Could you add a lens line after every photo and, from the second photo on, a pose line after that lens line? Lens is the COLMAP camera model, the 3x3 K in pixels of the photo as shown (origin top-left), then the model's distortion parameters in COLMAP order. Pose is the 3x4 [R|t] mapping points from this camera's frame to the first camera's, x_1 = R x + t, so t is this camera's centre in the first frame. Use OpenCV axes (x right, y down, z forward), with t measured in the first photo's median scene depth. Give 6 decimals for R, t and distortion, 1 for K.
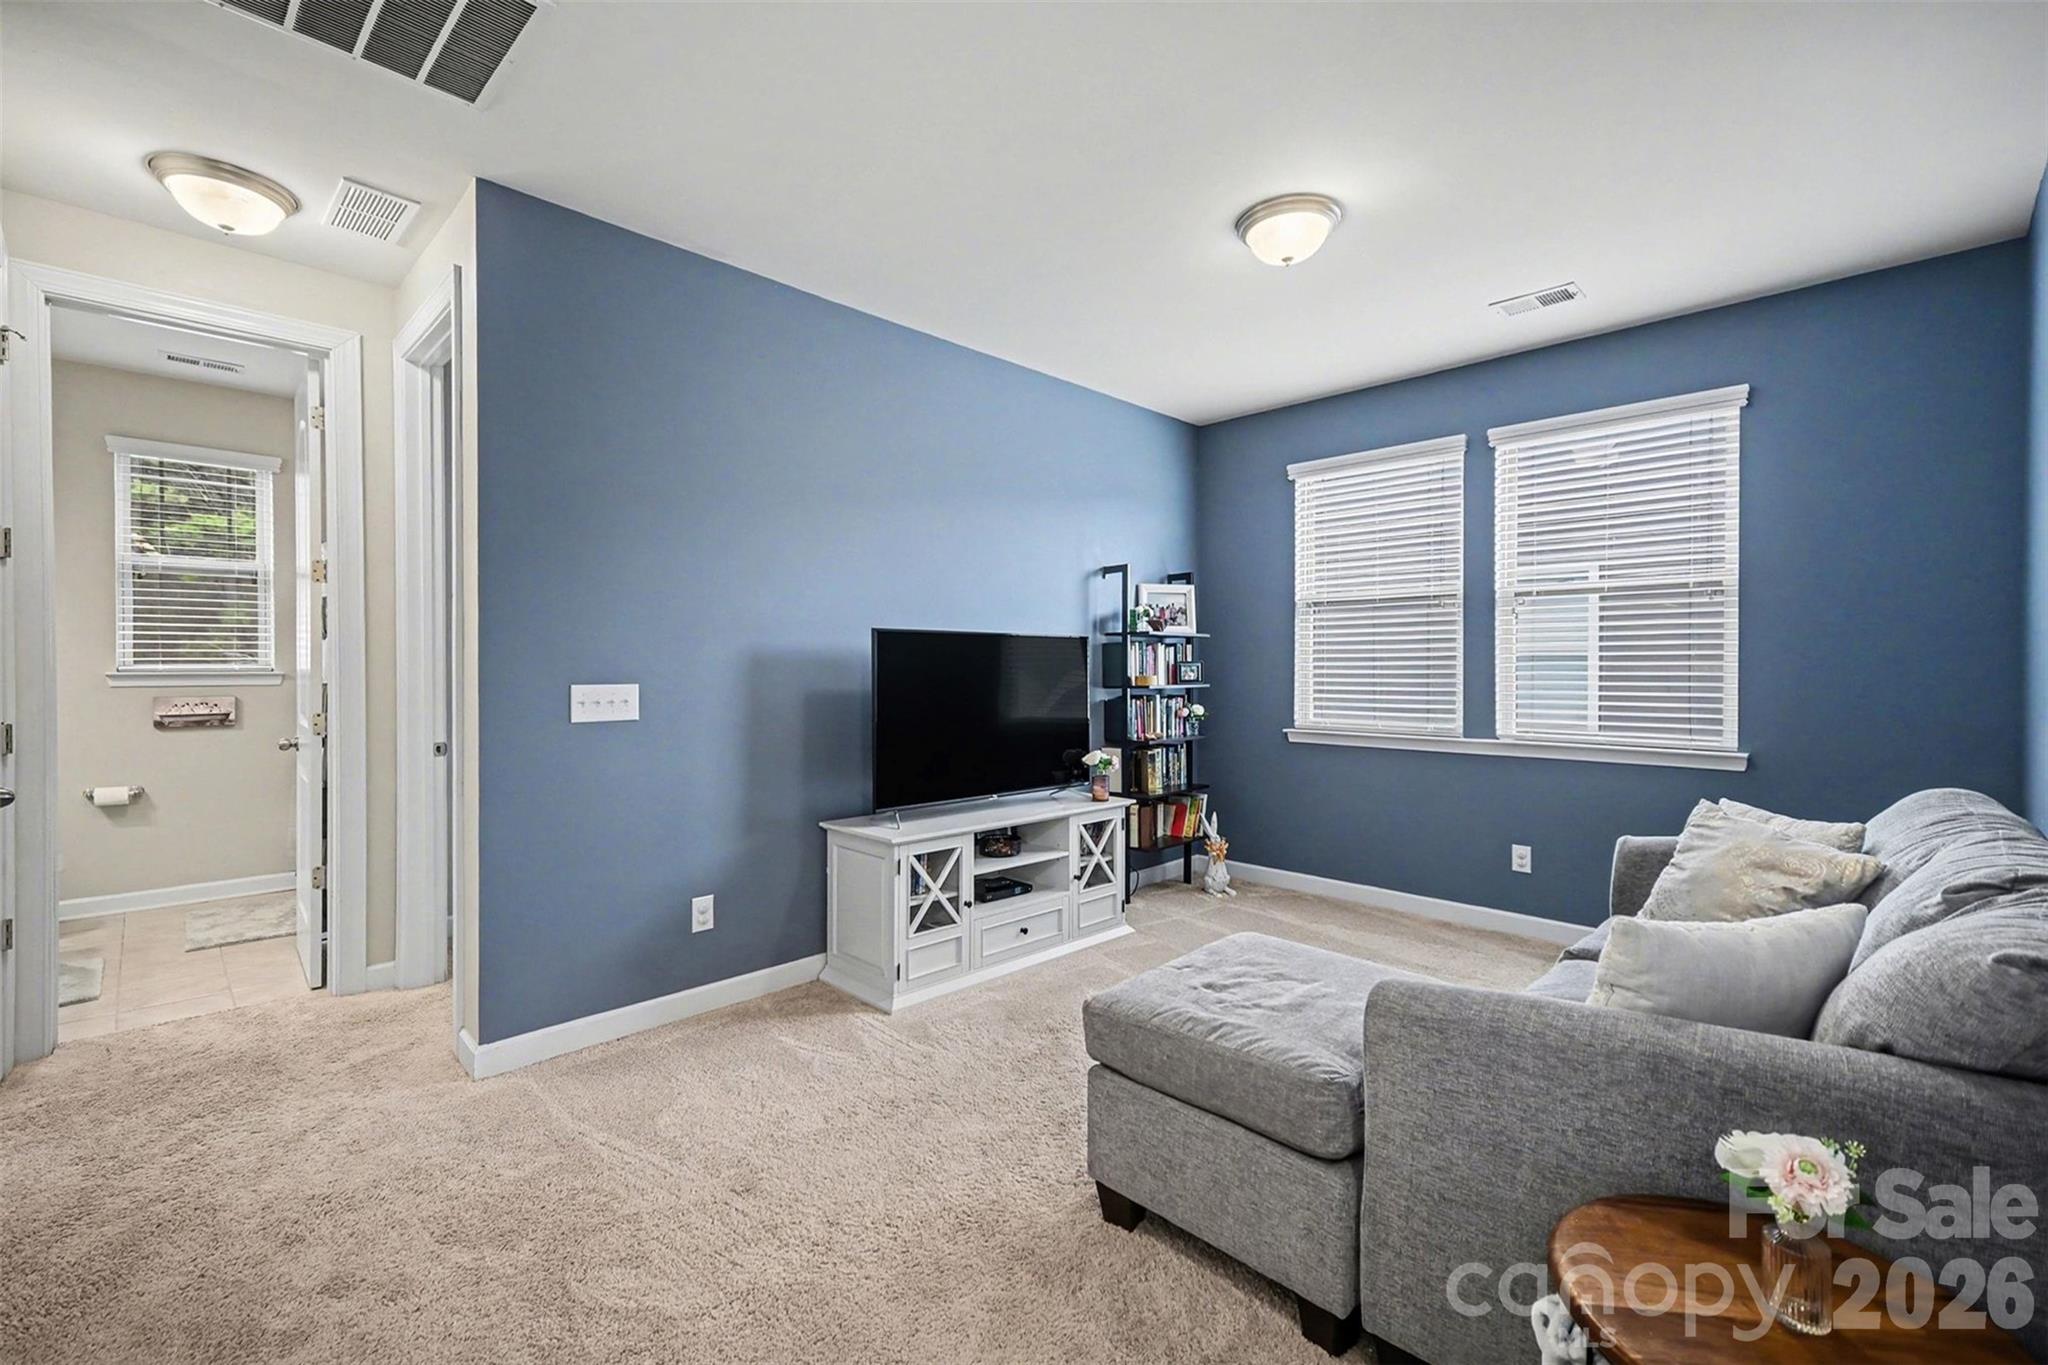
lens RADIAL K [[885.0, 0, 1031.2], [0, 885.0, 673.9], [0, 0, 1]] dist [0.015818, 0.000286]
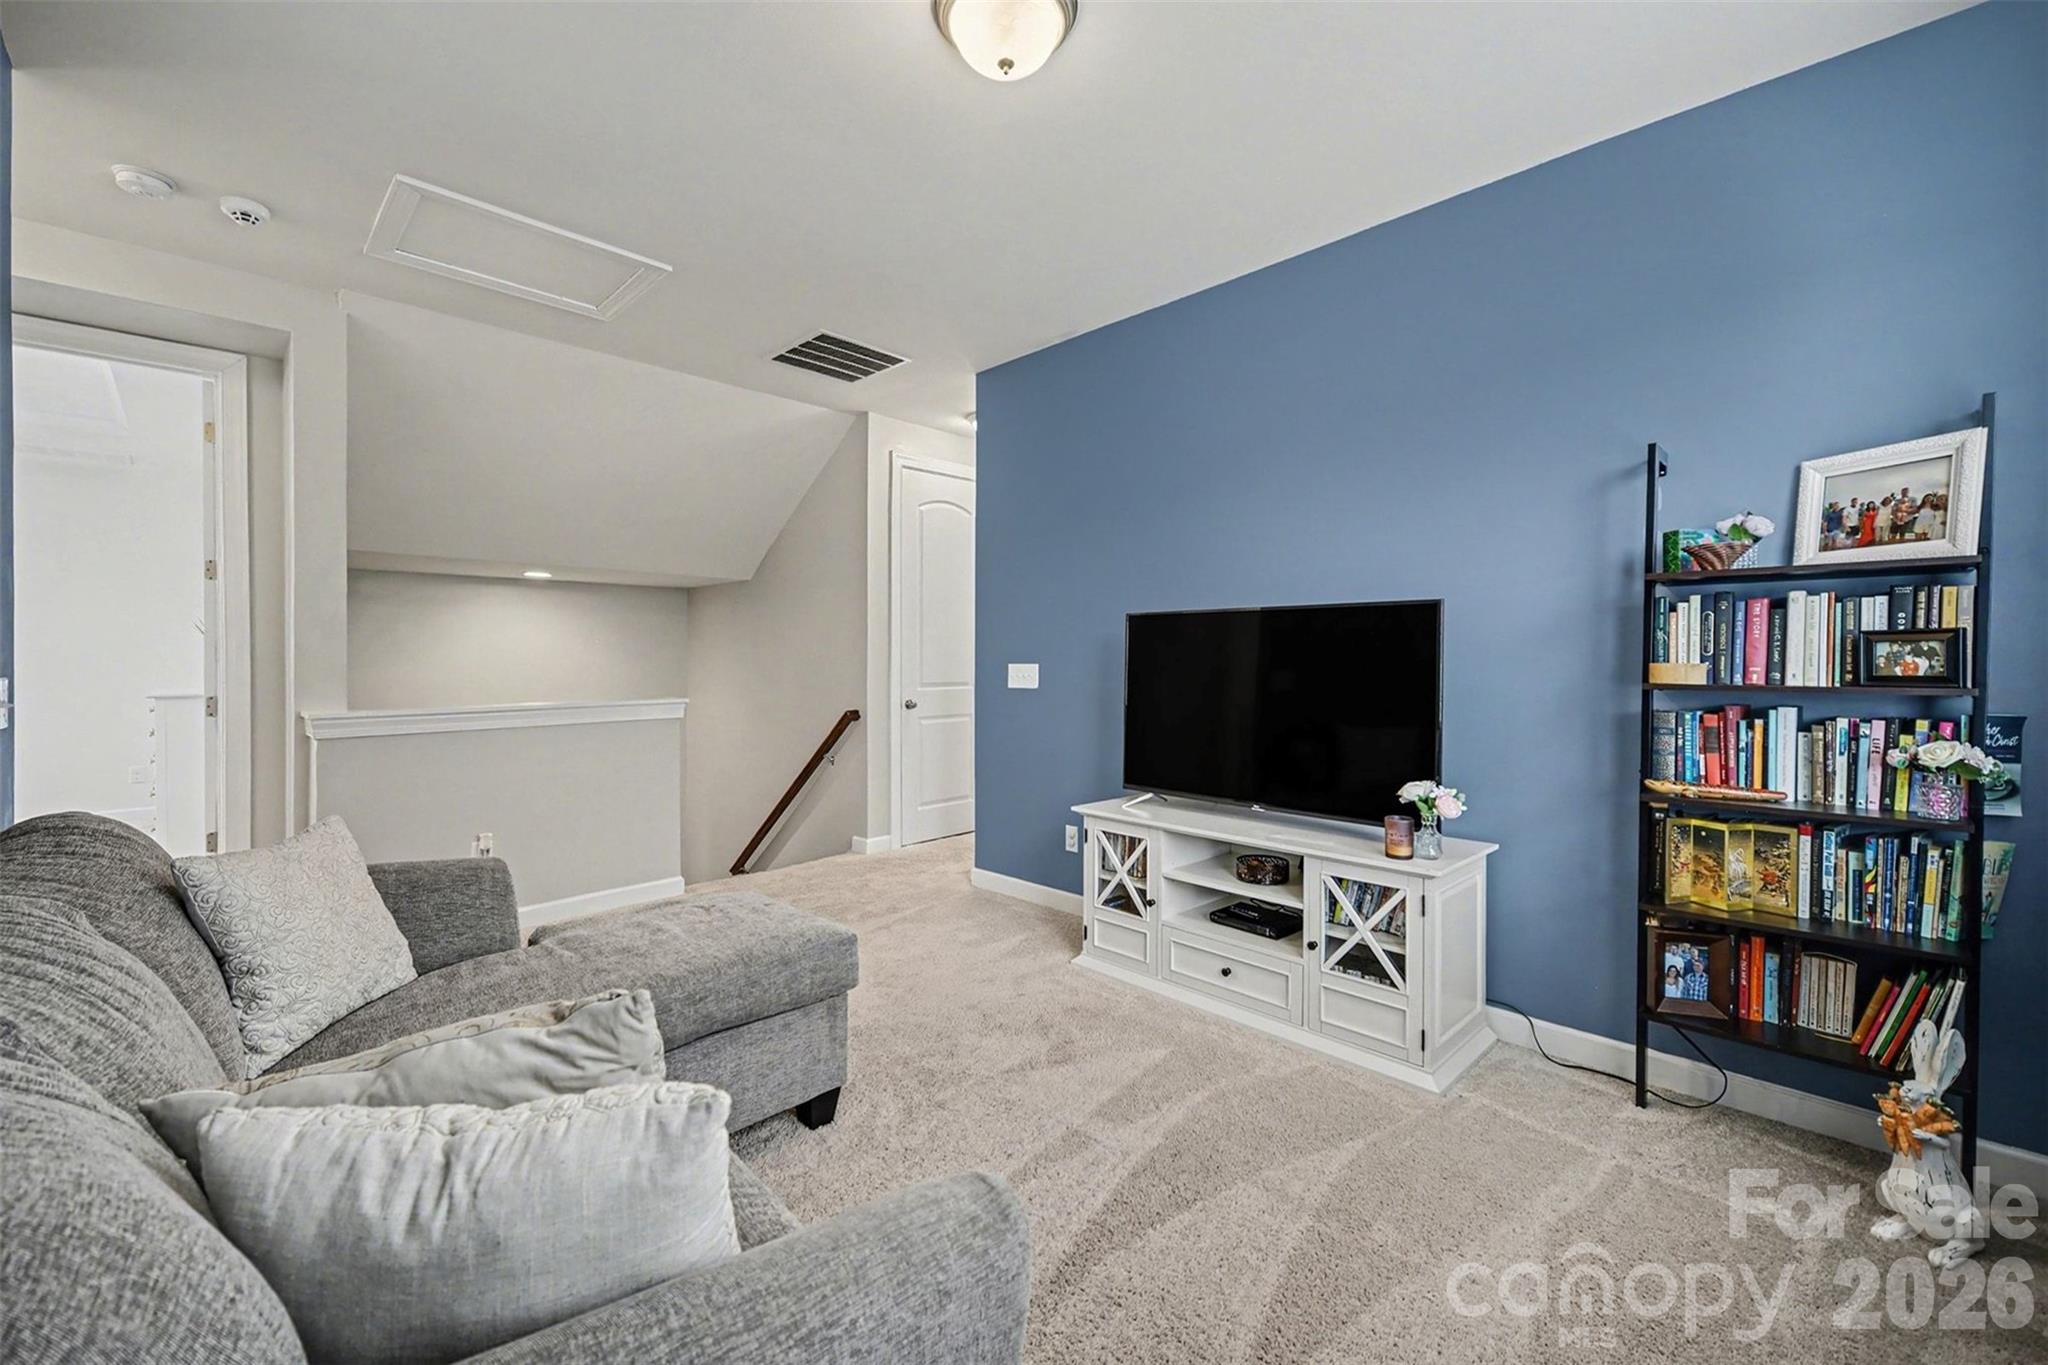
lens RADIAL K [[885.0, 0, 1020.5], [0, 885.0, 673.9], [0, 0, 1]] dist [0.015818, 0.000286]
pose [[-0.037767, 0.012965, -0.999202, 0.776901], [-0.012198, 0.999835, 0.013434, 0.006576], [0.999212, 0.012696, -0.037603, 0.801581]]
